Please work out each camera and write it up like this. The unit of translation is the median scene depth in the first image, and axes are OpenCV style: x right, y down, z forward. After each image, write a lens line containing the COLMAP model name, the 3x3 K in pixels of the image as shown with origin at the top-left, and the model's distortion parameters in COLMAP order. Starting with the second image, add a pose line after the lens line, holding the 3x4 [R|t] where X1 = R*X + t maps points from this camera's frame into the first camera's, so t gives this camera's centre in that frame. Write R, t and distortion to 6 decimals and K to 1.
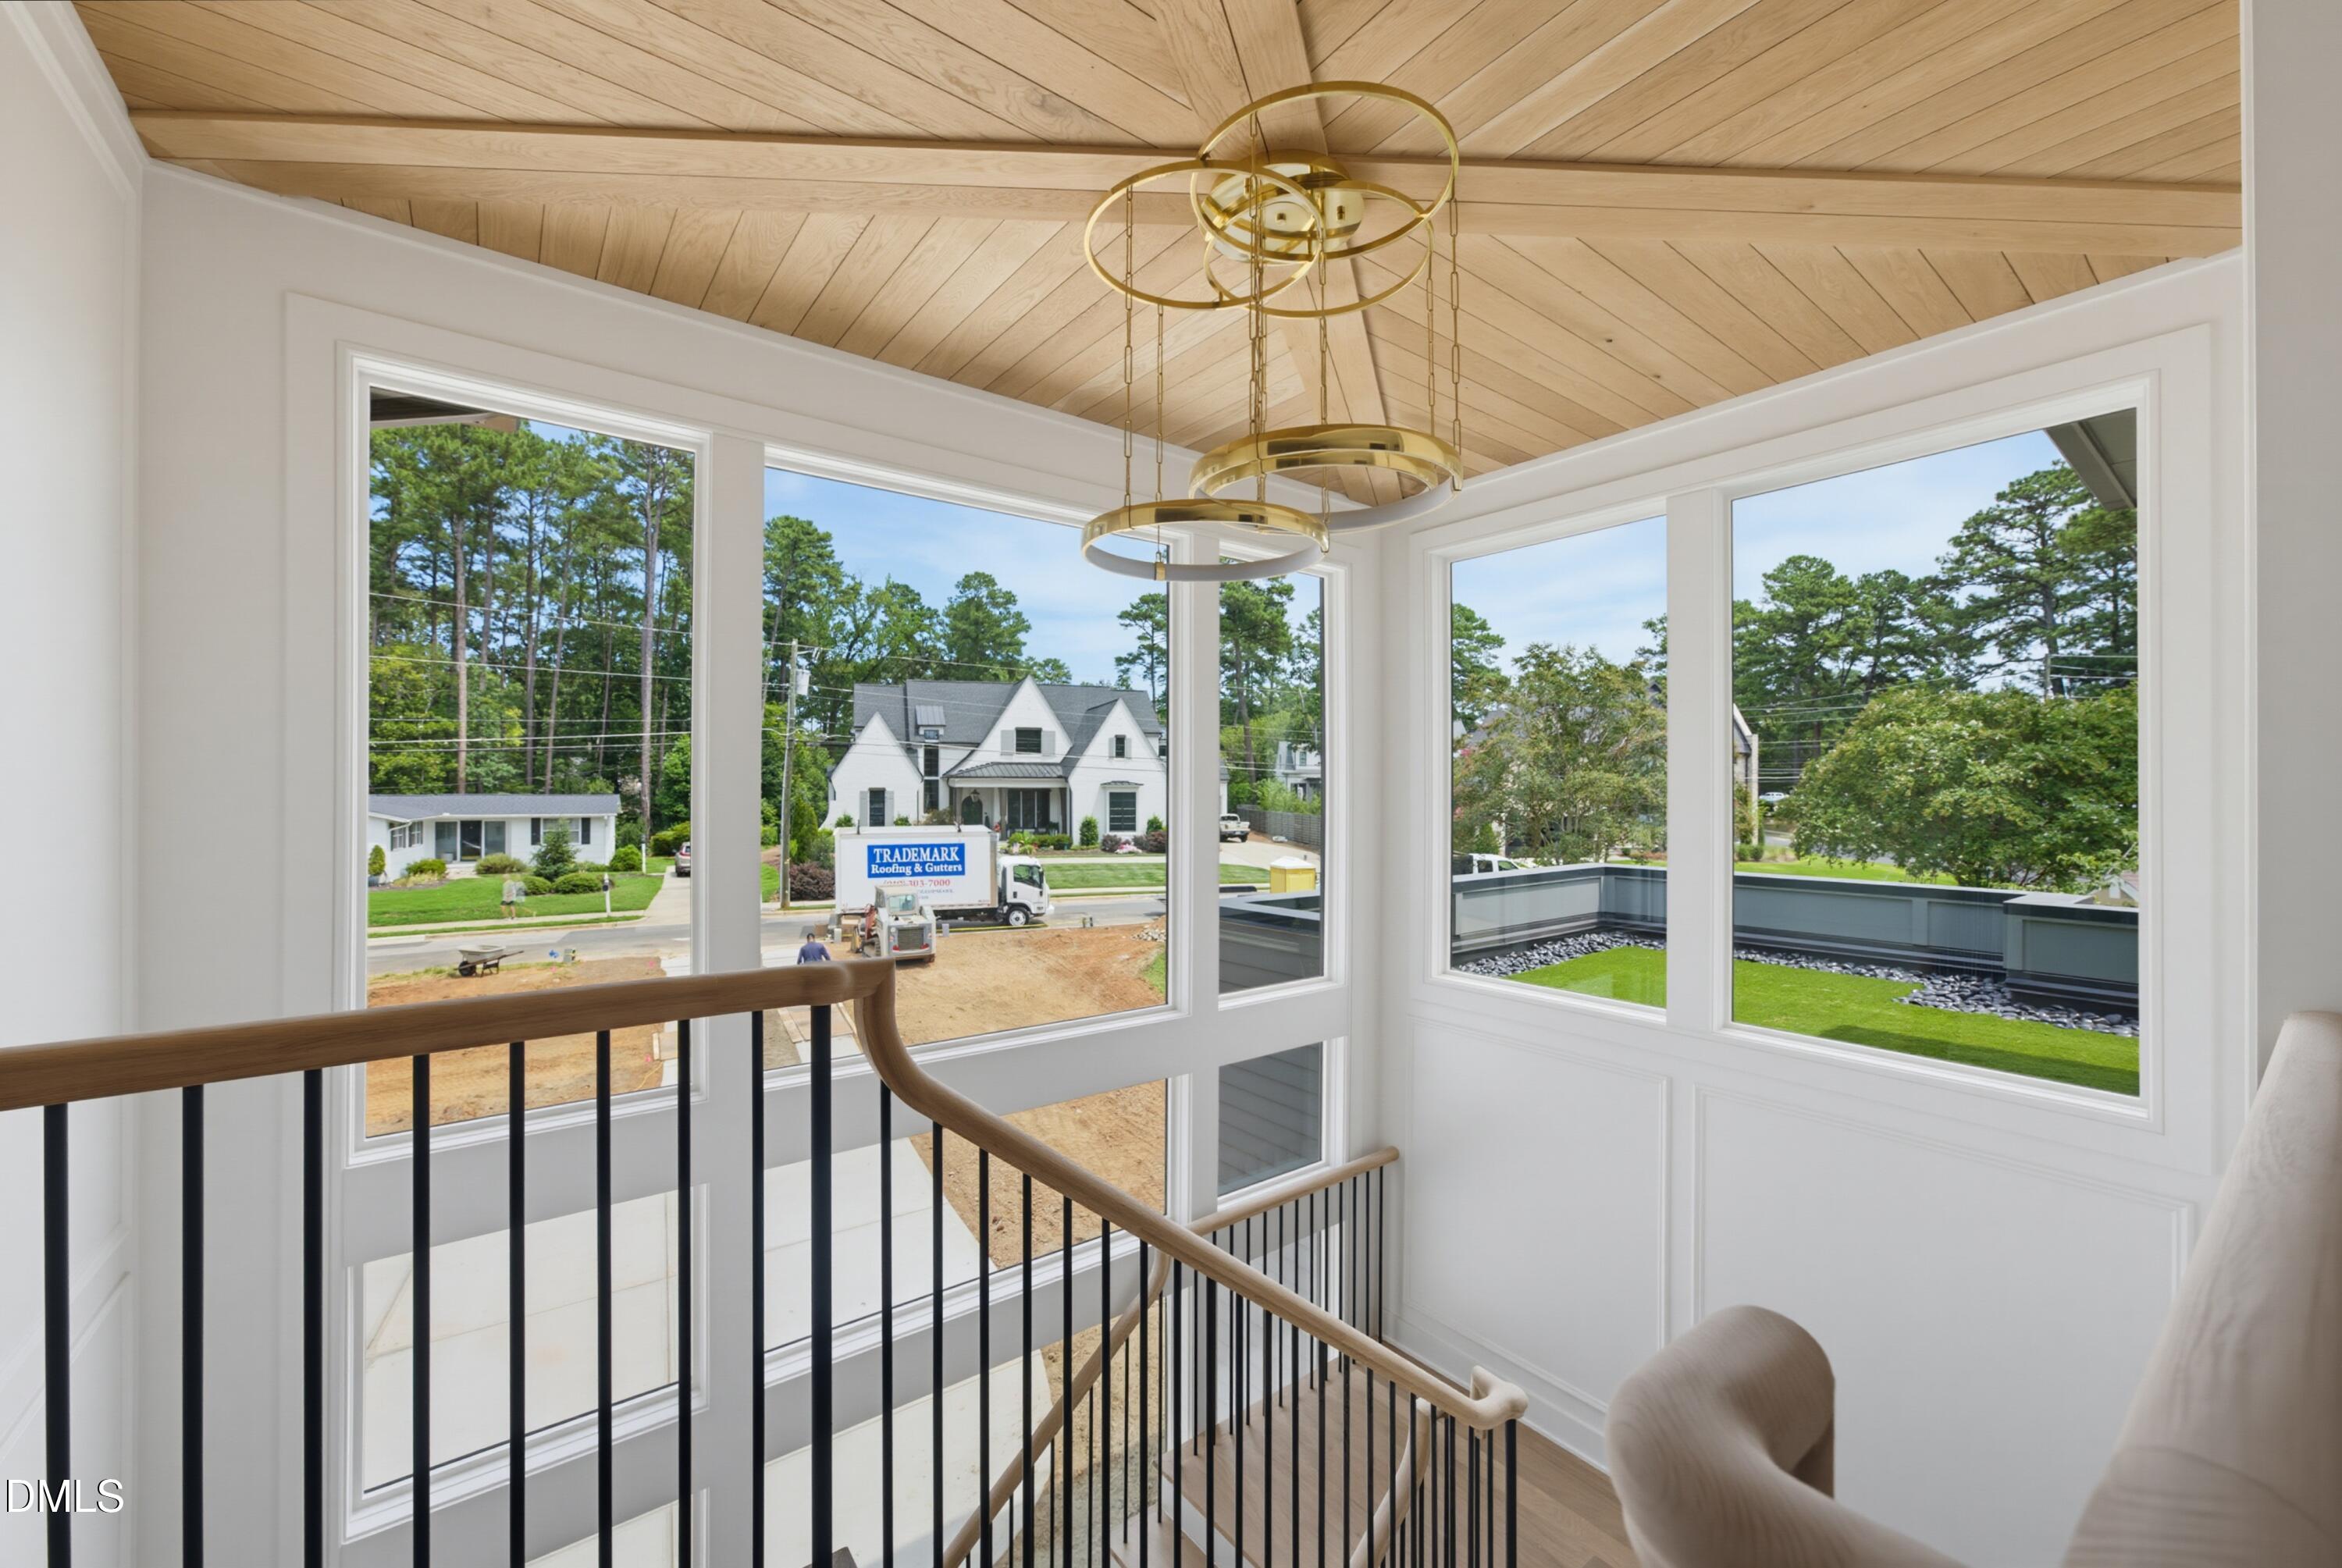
lens RADIAL K [[910.7, 0, 1157.7], [0, 910.7, 786.5], [0, 0, 1]] dist [-0.002028, -0.000049]
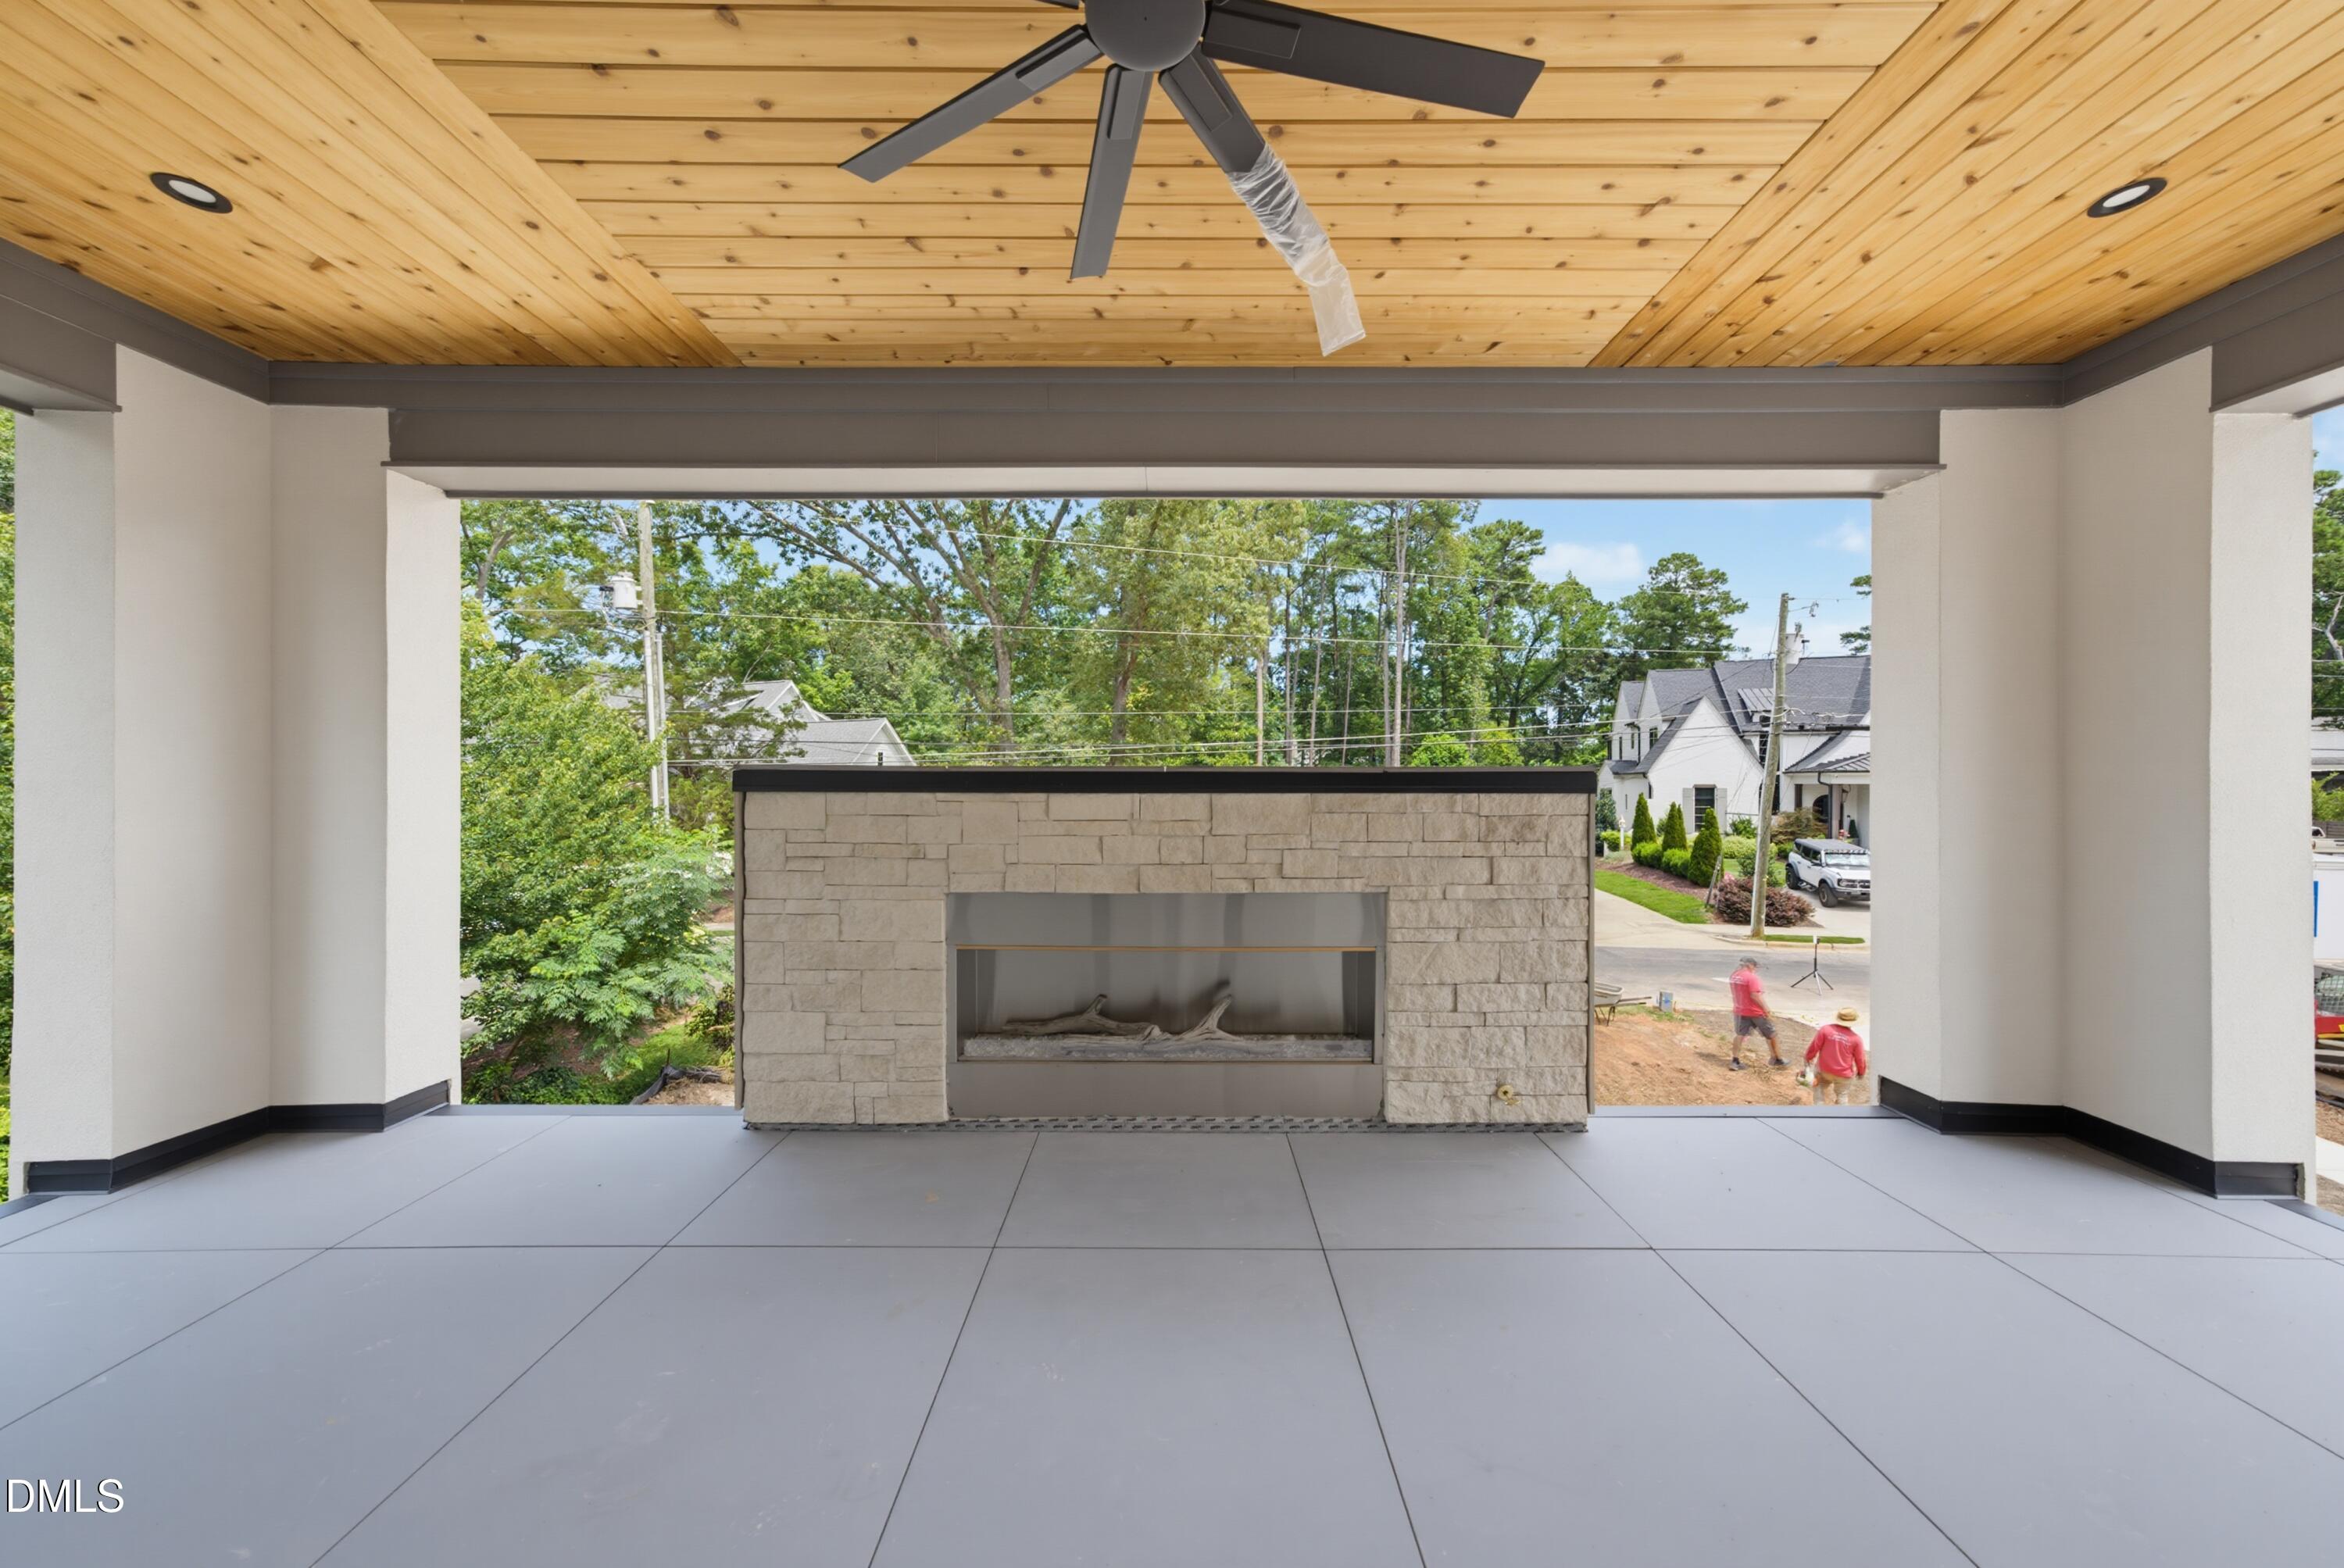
lens RADIAL K [[806.1, 0, 1175.6], [0, 806.1, 786.5], [0, 0, 1]] dist [-0.005683, 0.001302]
pose [[0.803376, 0.007097, -0.595429, -0.167107], [-0.006190, 0.999974, 0.003567, 0.001970], [0.595439, 0.000820, 0.803400, 0.057459]]
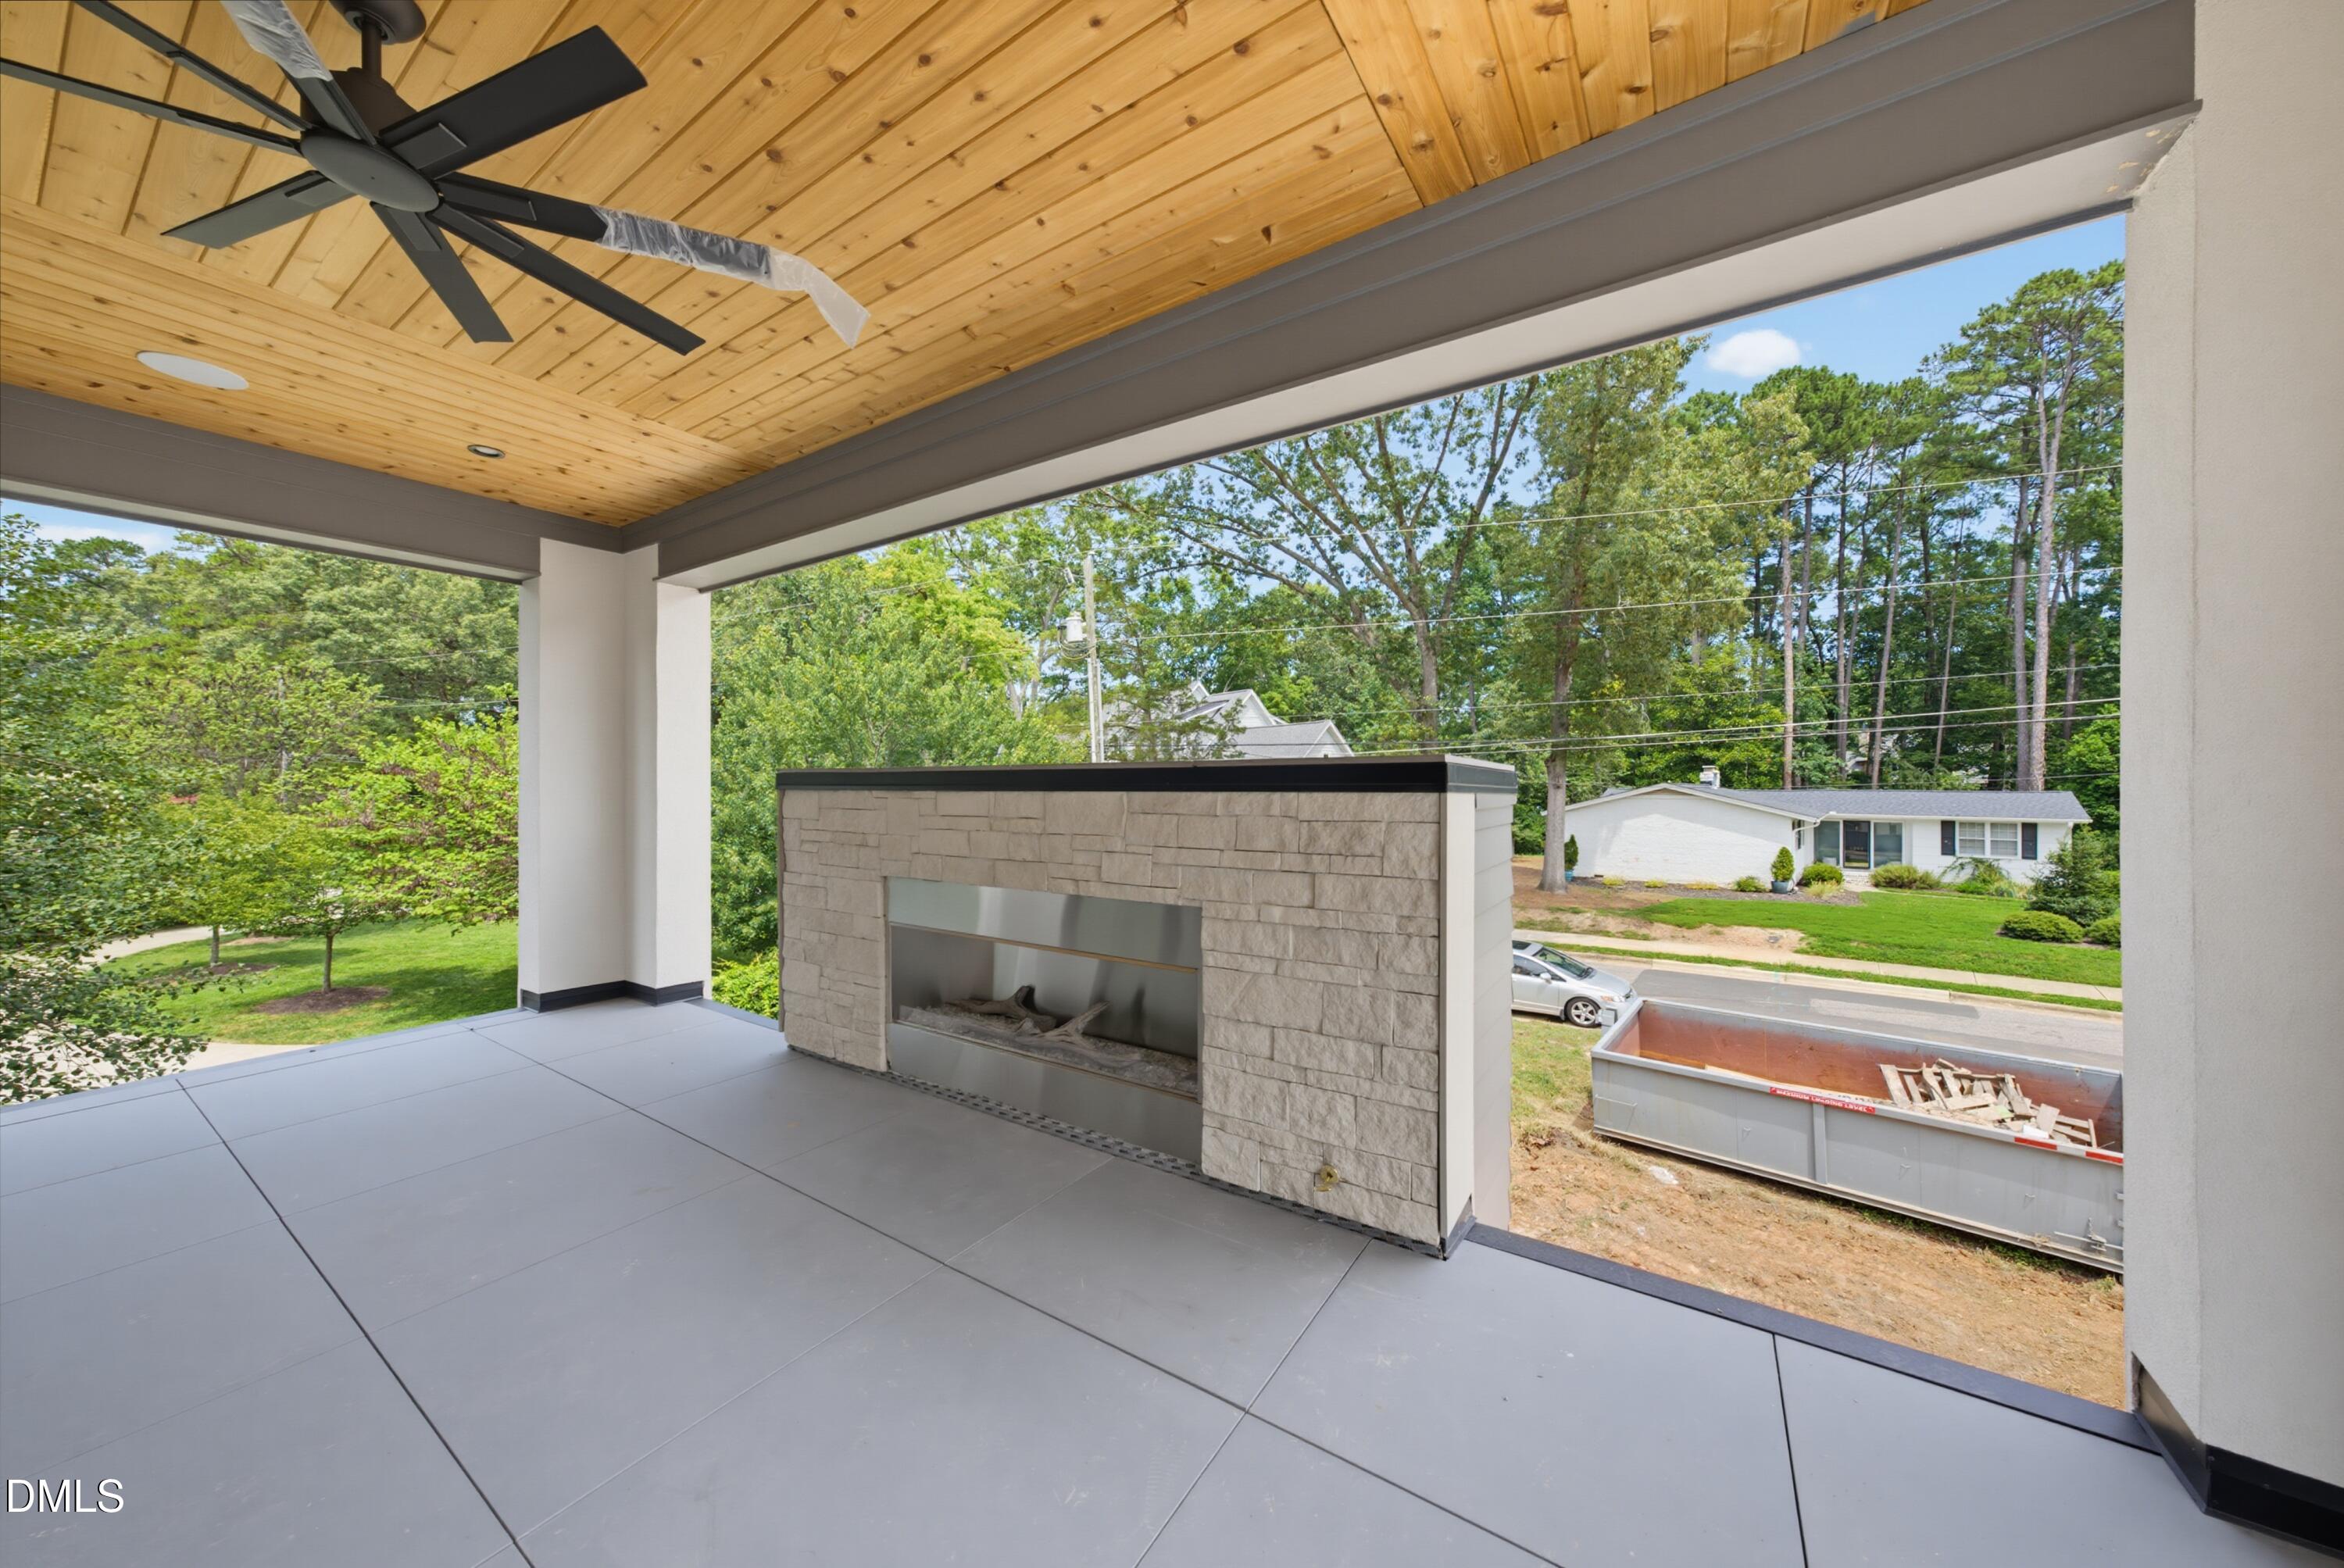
lens RADIAL K [[806.1, 0, 1174.0], [0, 806.1, 784.1], [0, 0, 1]] dist [-0.005683, 0.001302]
pose [[0.339765, 0.005286, -0.940496, -0.149170], [-0.003912, 0.999983, 0.004207, 0.001885], [0.940502, 0.002250, 0.339780, 0.084756]]
